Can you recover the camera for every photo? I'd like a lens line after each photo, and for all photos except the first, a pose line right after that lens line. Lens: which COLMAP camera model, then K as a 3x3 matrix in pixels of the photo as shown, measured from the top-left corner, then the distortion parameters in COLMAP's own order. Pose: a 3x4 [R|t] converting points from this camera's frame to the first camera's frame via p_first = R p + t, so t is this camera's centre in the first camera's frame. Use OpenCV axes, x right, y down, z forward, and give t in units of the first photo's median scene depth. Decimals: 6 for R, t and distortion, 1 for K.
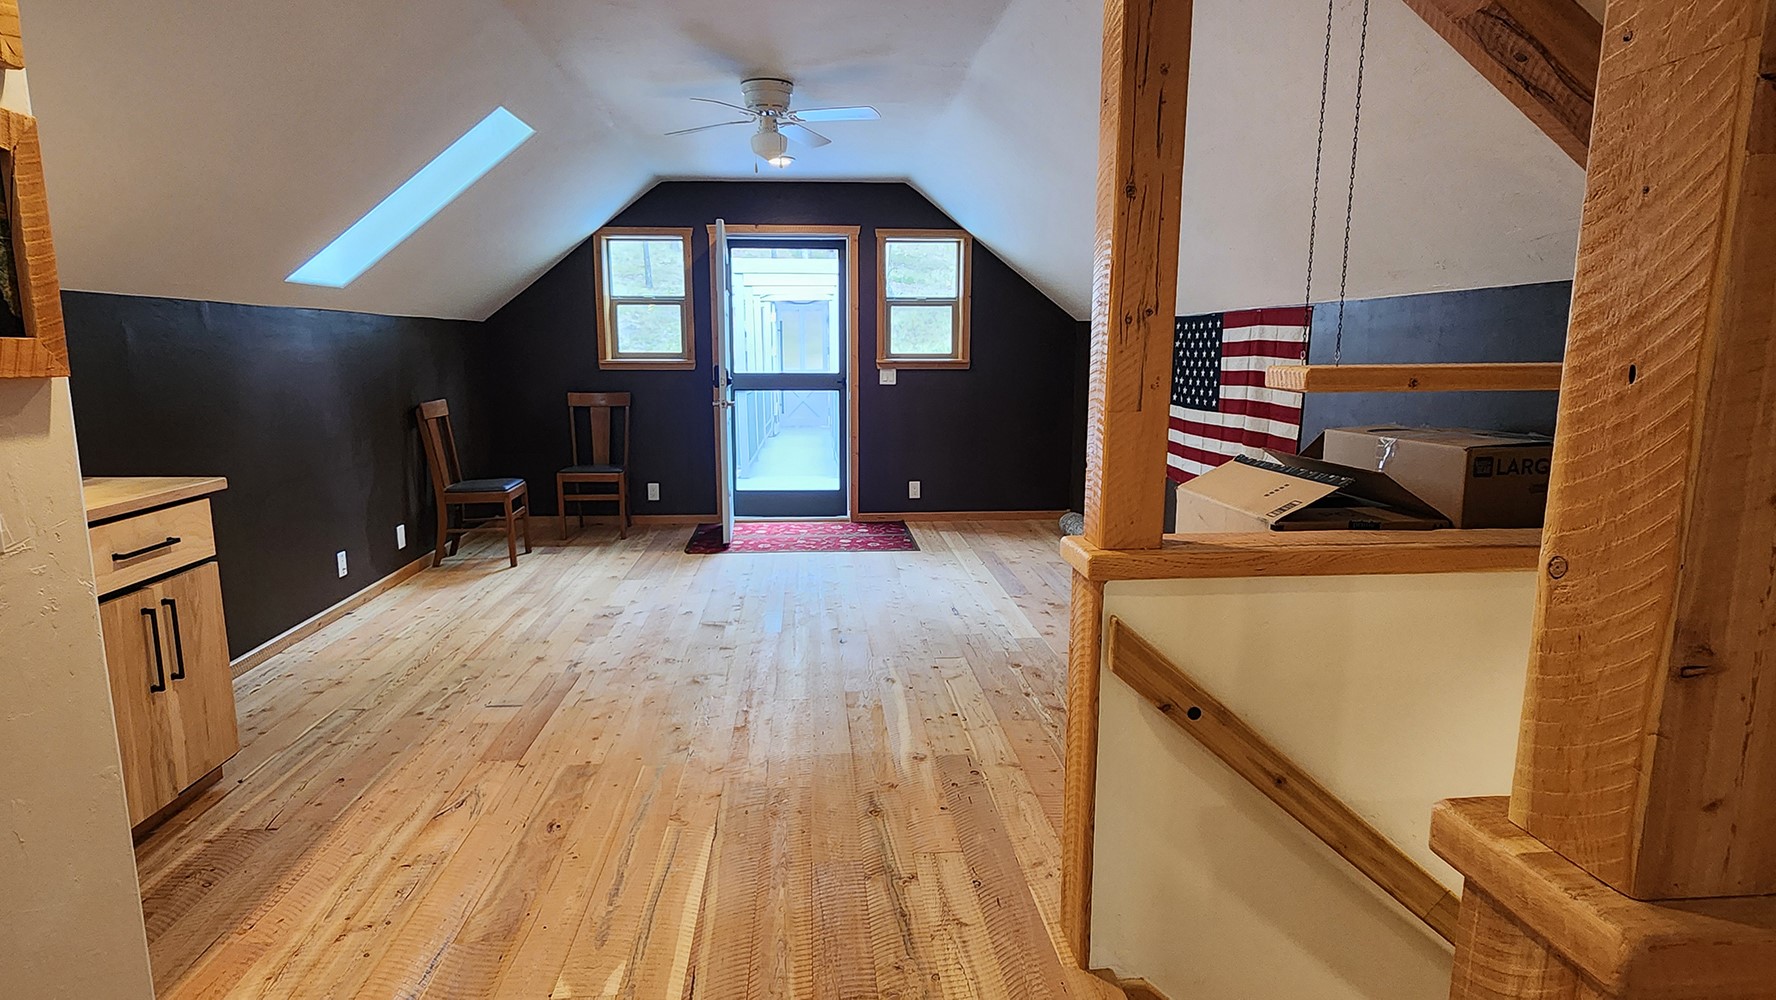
lens RADIAL K [[1053.6, 0, 876.1], [0, 1053.6, 526.3], [0, 0, 1]] dist [0.006103, -0.001006]
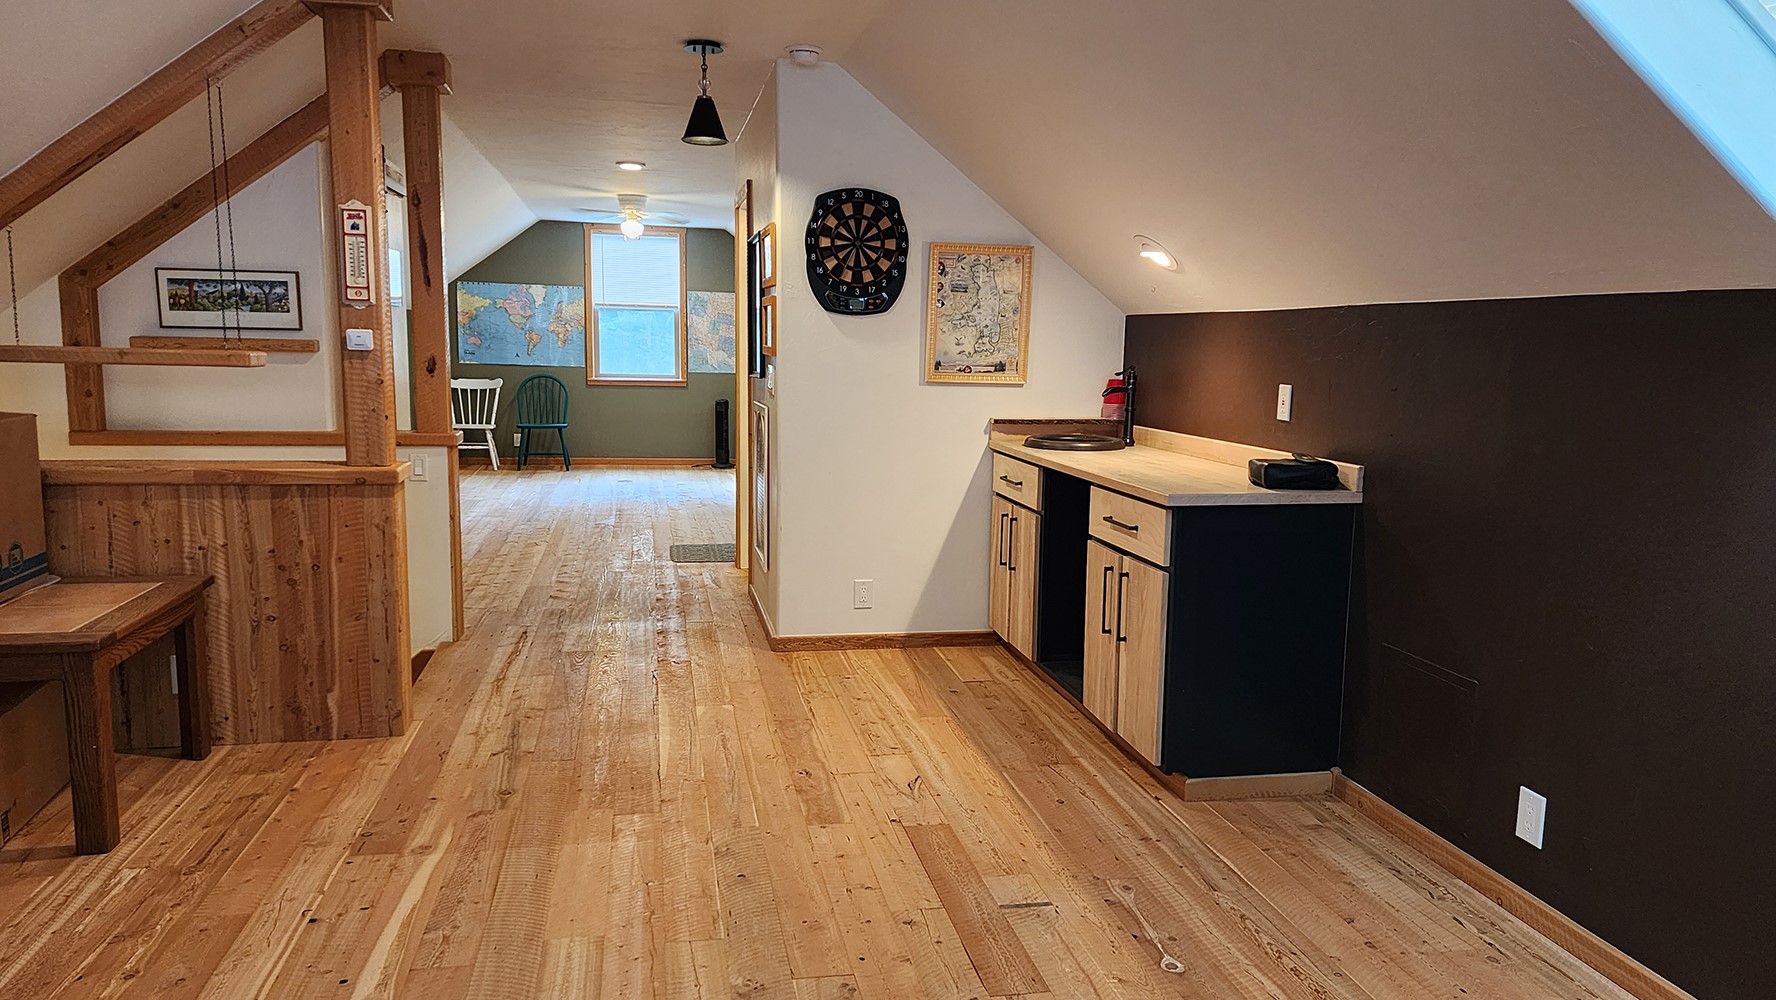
lens RADIAL K [[1196.0, 0, 885.6], [0, 1196.0, 530.9], [0, 0, 1]] dist [-0.006856, -0.003476]
pose [[-0.990781, -0.005245, -0.135370, -0.207936], [-0.049000, 0.945471, 0.321998, -0.361403], [0.126299, 0.325663, -0.937012, 2.040032]]
